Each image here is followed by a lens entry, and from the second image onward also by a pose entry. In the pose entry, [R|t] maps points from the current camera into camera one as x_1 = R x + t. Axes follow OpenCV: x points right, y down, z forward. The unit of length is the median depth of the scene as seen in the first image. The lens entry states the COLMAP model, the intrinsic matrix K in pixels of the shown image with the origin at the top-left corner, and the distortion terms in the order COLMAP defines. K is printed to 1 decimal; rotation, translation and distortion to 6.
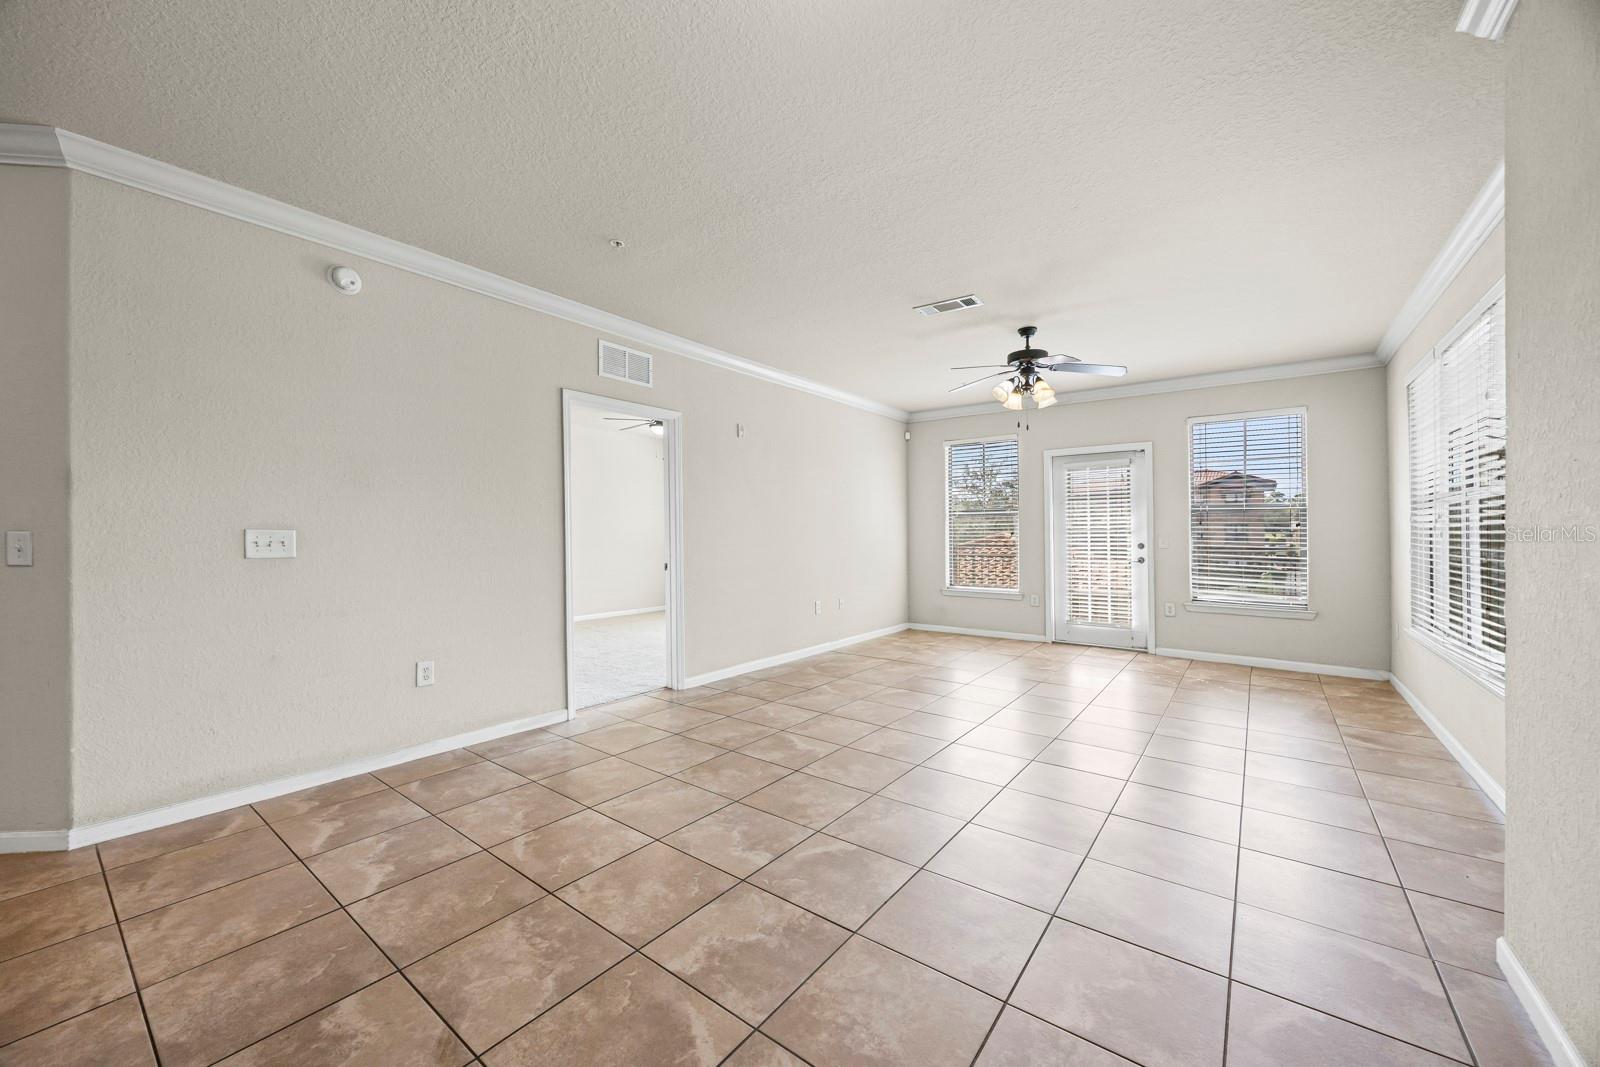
lens RADIAL K [[614.6, 0, 792.6], [0, 614.6, 524.3], [0, 0, 1]] dist [-0.002769, -0.000784]
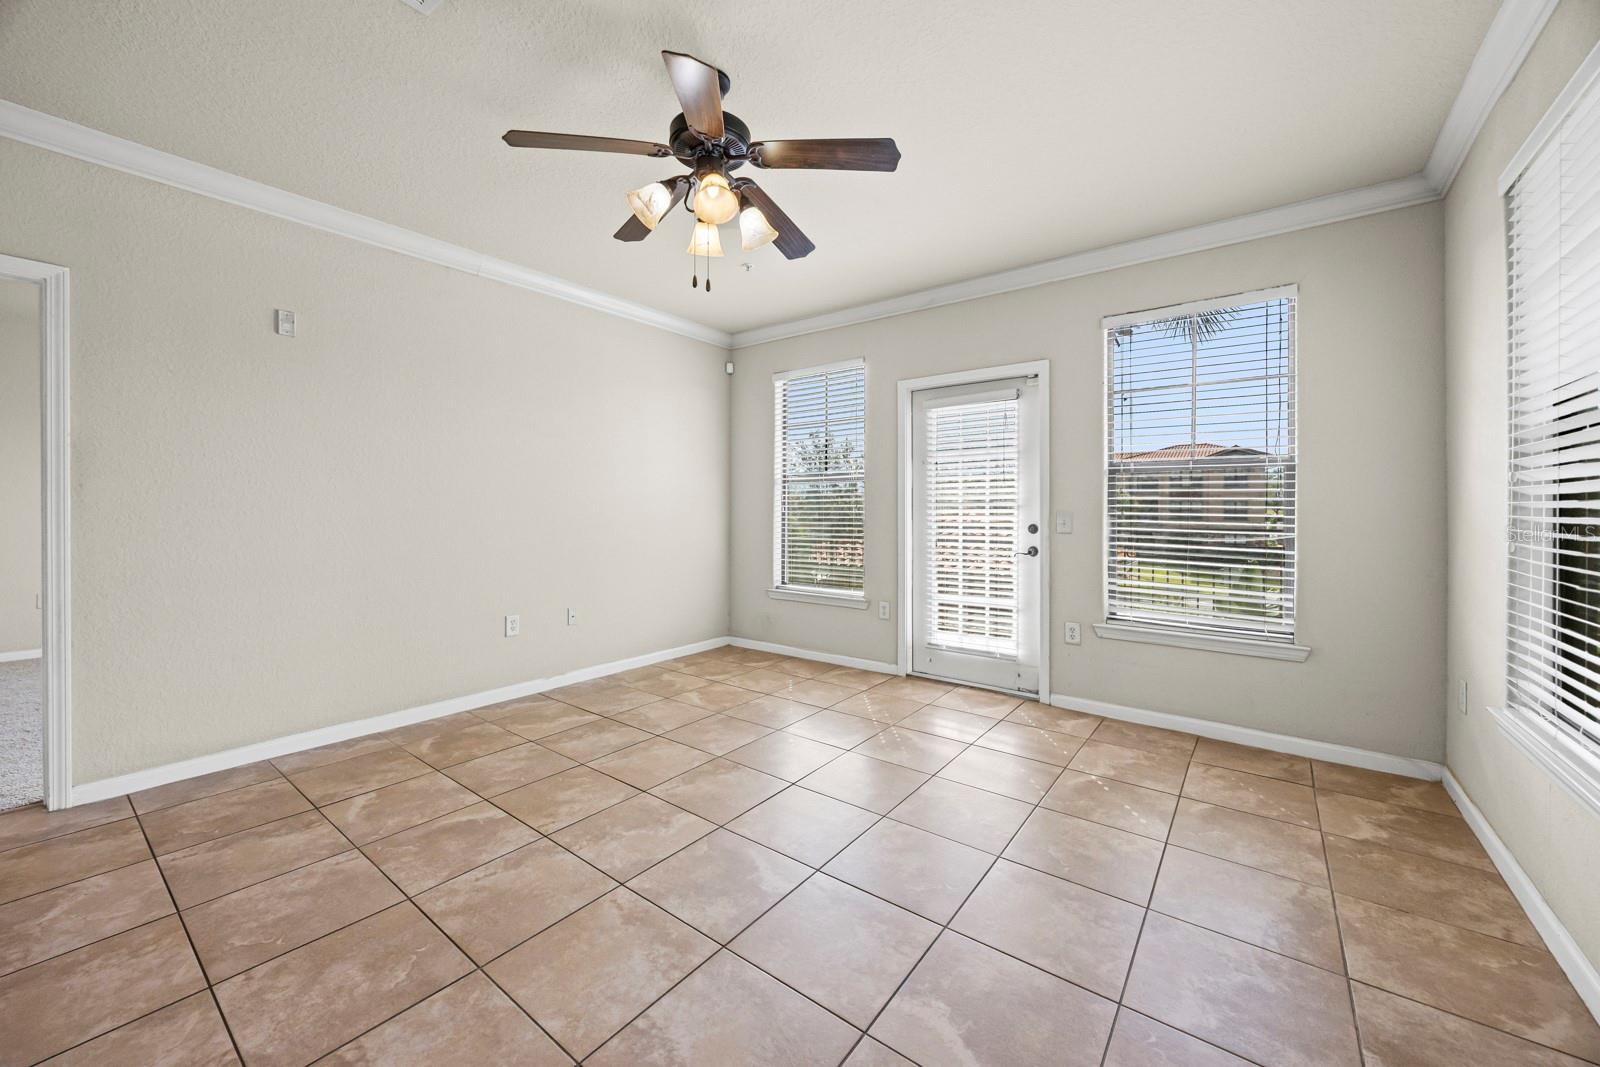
lens RADIAL K [[614.6, 0, 796.9], [0, 614.6, 507.5], [0, 0, 1]] dist [-0.002769, -0.000784]
pose [[0.999993, 0.003647, 0.000230, 0.342383], [-0.003650, 0.999931, 0.011165, 0.007914], [-0.000189, -0.011166, 0.999938, 0.392305]]
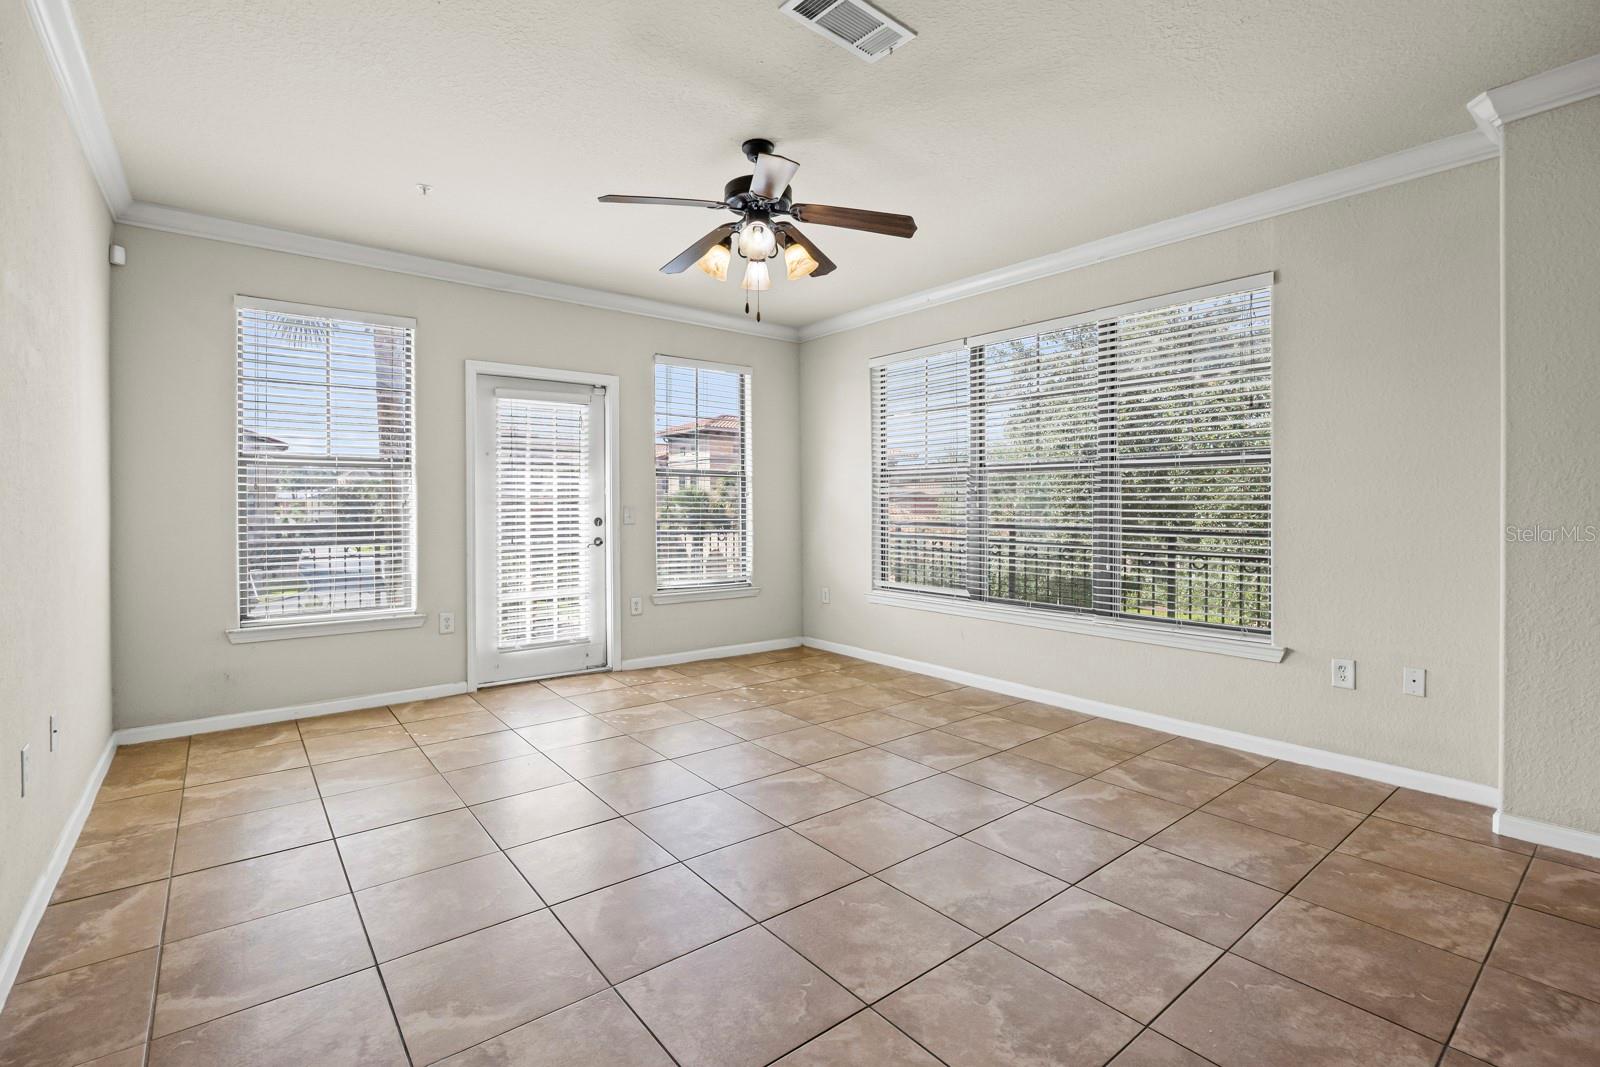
lens RADIAL K [[721.8, 0, 793.1], [0, 721.8, 505.3], [0, 0, 1]] dist [-0.012653, 0.000147]
pose [[0.243315, -0.002020, 0.969945, -0.193386], [-0.014546, 0.999878, 0.005732, 0.008851], [-0.969838, -0.015504, 0.243256, 0.609293]]
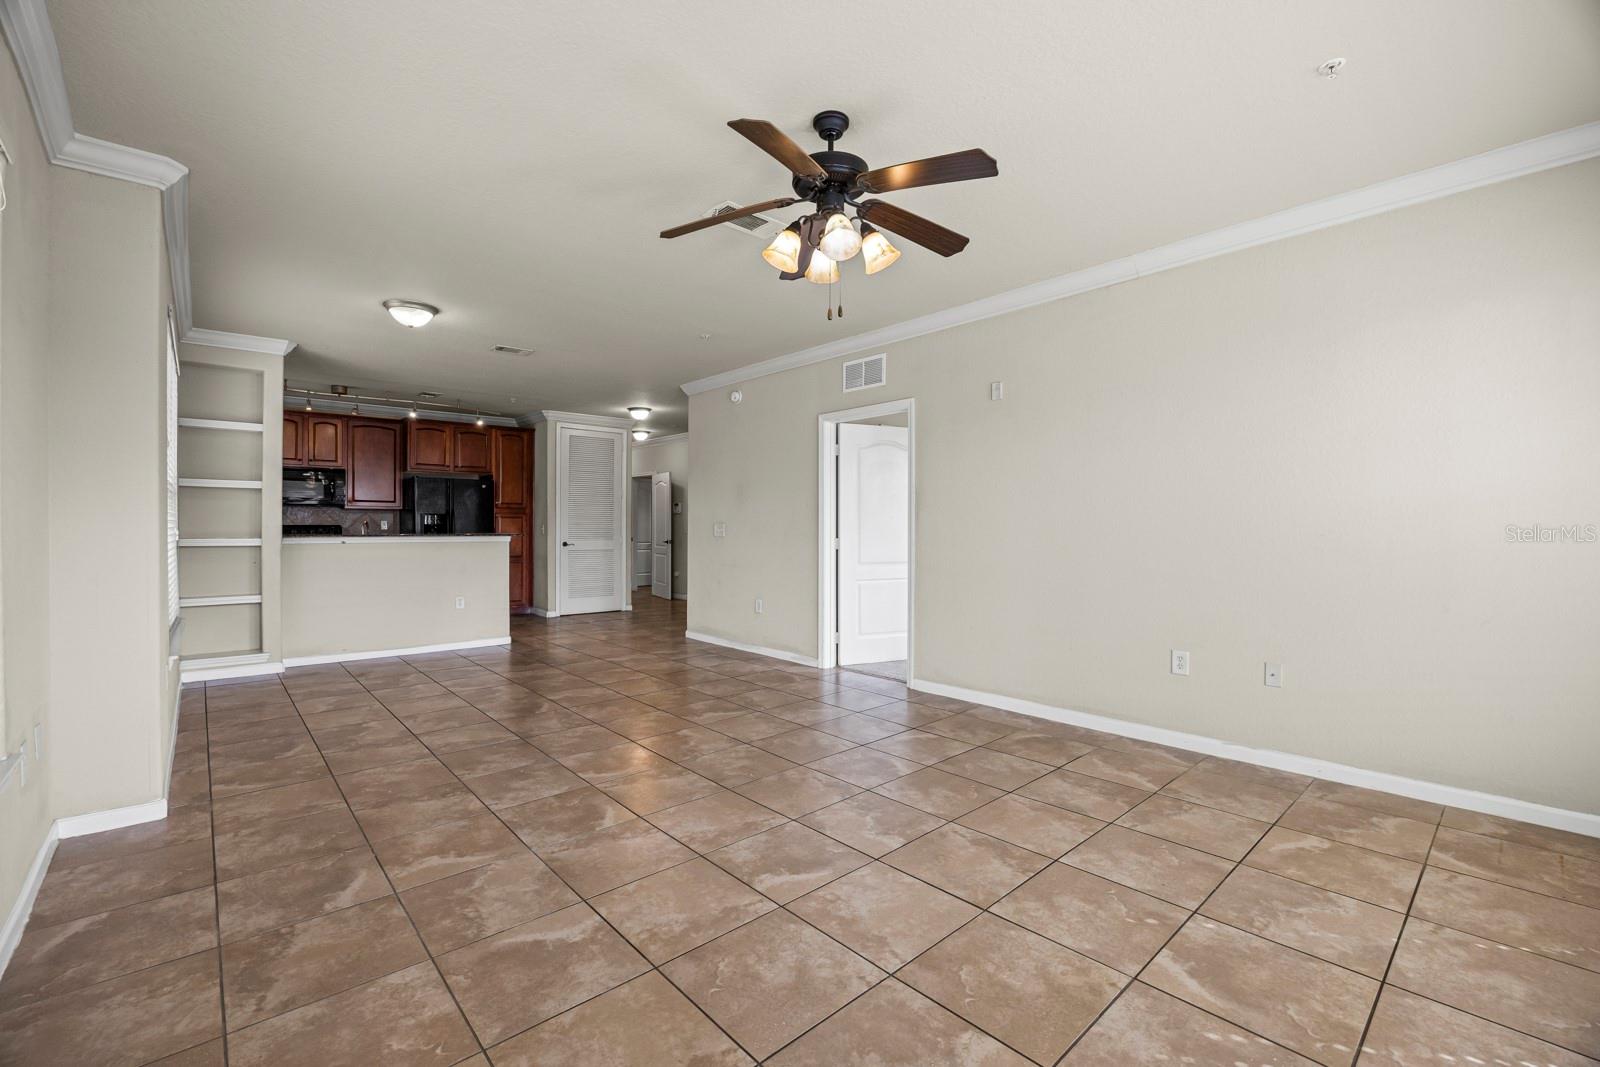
lens RADIAL K [[676.4, 0, 790.7], [0, 676.4, 531.8], [0, 0, 1]] dist [-0.020076, -0.000026]
pose [[-0.193138, 0.006655, -0.981149, 0.705698], [0.017329, 0.999844, 0.003371, 0.014323], [0.981019, -0.016352, -0.193223, 0.813160]]
